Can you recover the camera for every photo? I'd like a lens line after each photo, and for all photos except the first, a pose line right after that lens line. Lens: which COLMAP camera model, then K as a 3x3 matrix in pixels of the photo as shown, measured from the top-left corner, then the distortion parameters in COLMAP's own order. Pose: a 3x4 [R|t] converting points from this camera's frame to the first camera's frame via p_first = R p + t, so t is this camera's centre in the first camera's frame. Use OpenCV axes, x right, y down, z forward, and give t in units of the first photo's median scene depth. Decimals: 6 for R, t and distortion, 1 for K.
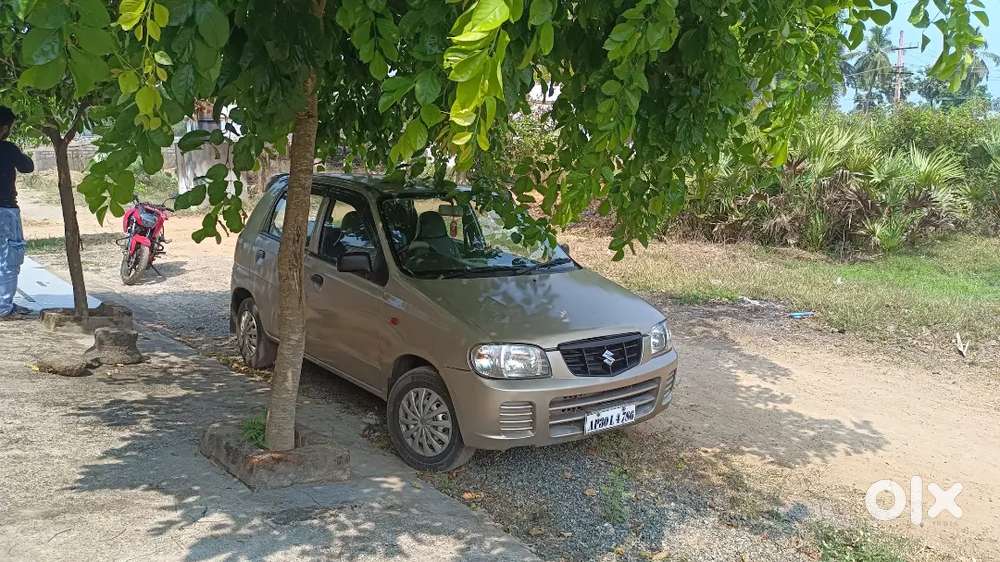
lens RADIAL K [[748.5, 0, 496.5], [0, 748.5, 277.6], [0, 0, 1]] dist [0.052944, -0.053477]
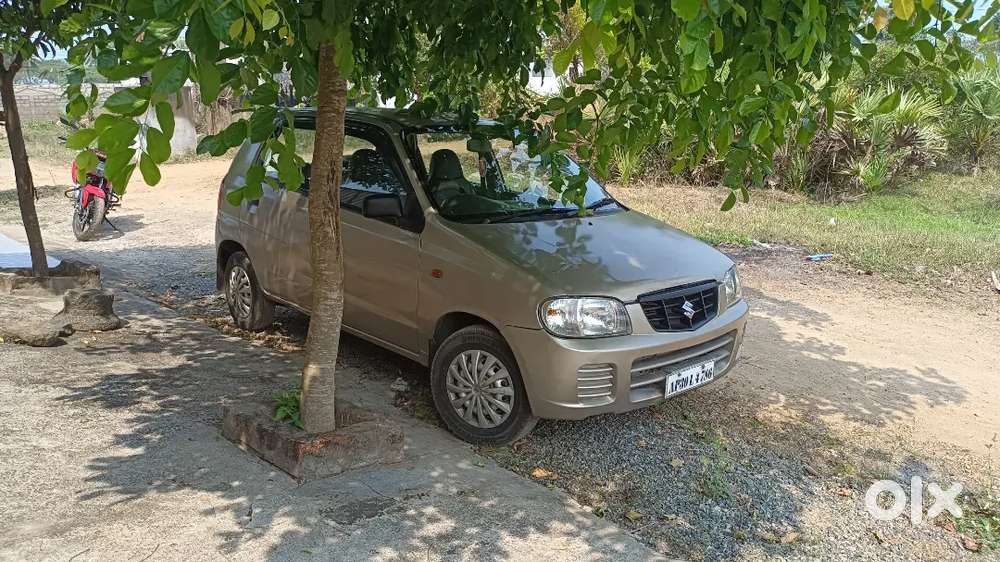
lens RADIAL K [[748.5, 0, 496.5], [0, 748.5, 277.6], [0, 0, 1]] dist [0.052944, -0.053477]
pose [[0.997569, -0.024393, 0.065284, -0.117144], [0.020020, 0.997564, 0.066822, 0.006335], [-0.066755, -0.065353, 0.995627, 0.134384]]
